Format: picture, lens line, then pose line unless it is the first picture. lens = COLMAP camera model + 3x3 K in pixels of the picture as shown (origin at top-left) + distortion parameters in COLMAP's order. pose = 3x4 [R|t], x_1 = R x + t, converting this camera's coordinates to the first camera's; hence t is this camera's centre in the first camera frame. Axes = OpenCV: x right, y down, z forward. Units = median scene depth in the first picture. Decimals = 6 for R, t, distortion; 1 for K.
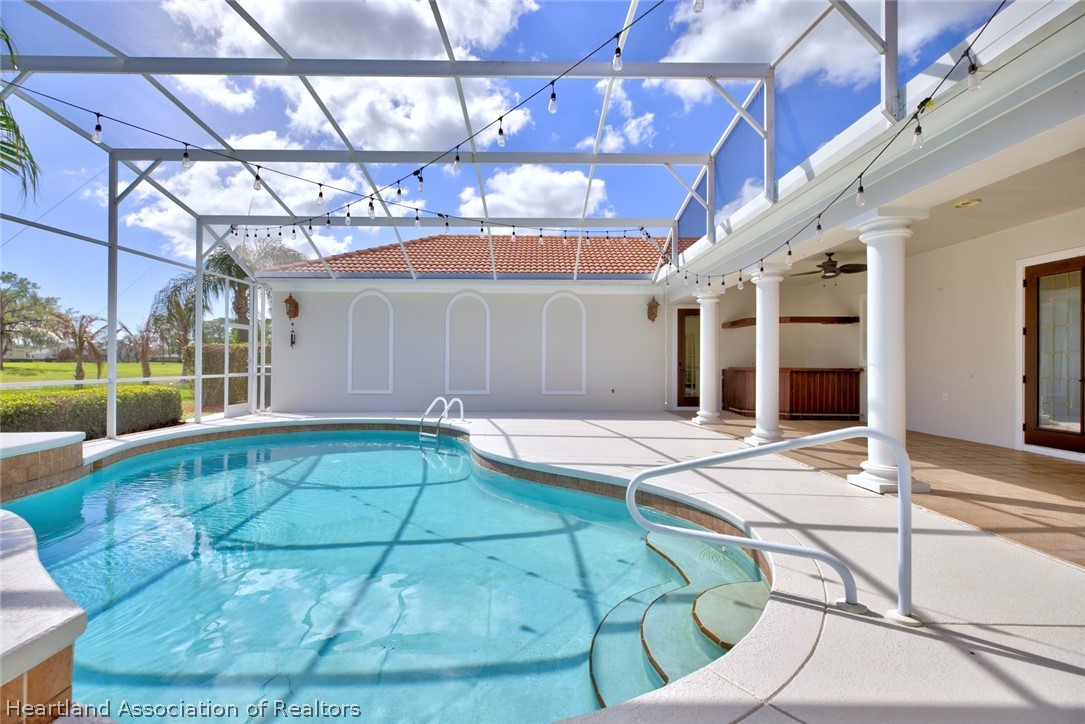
lens RADIAL K [[513.7, 0, 541.6], [0, 513.7, 359.8], [0, 0, 1]] dist [-0.011120, 0.001484]
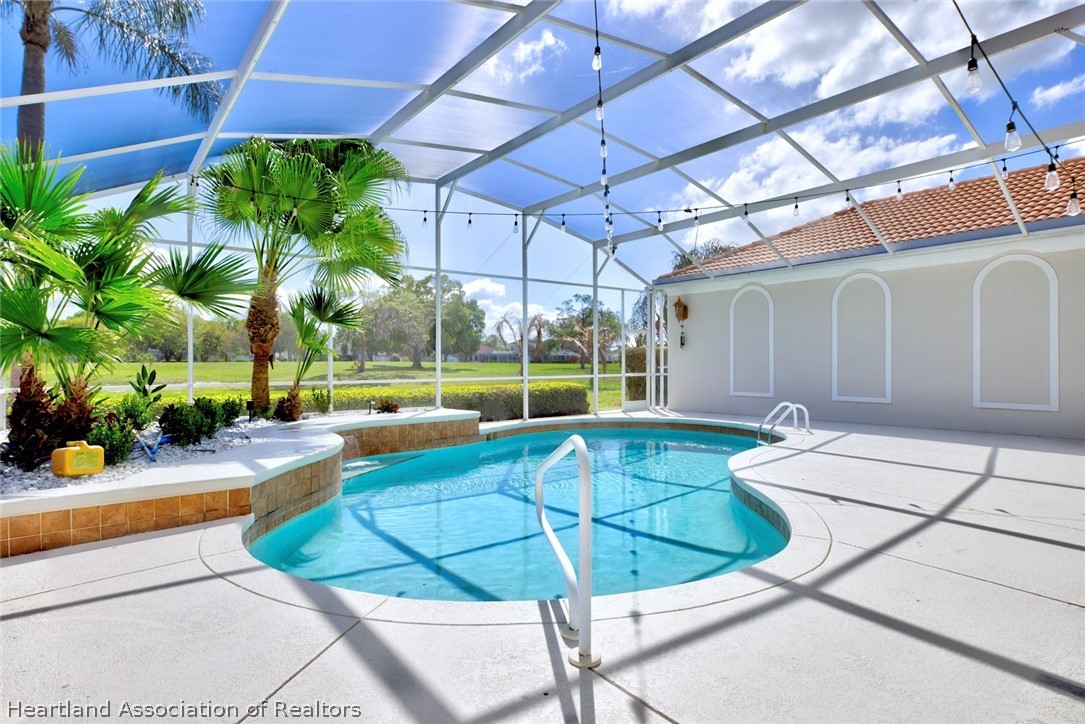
lens RADIAL K [[579.1, 0, 541.3], [0, 579.1, 361.3], [0, 0, 1]] dist [-0.000157, -0.000470]
pose [[0.600008, -0.009388, -0.799939, 0.333522], [0.012925, 0.999914, -0.002040, 0.000007], [0.799889, -0.009115, 0.600078, 0.079402]]
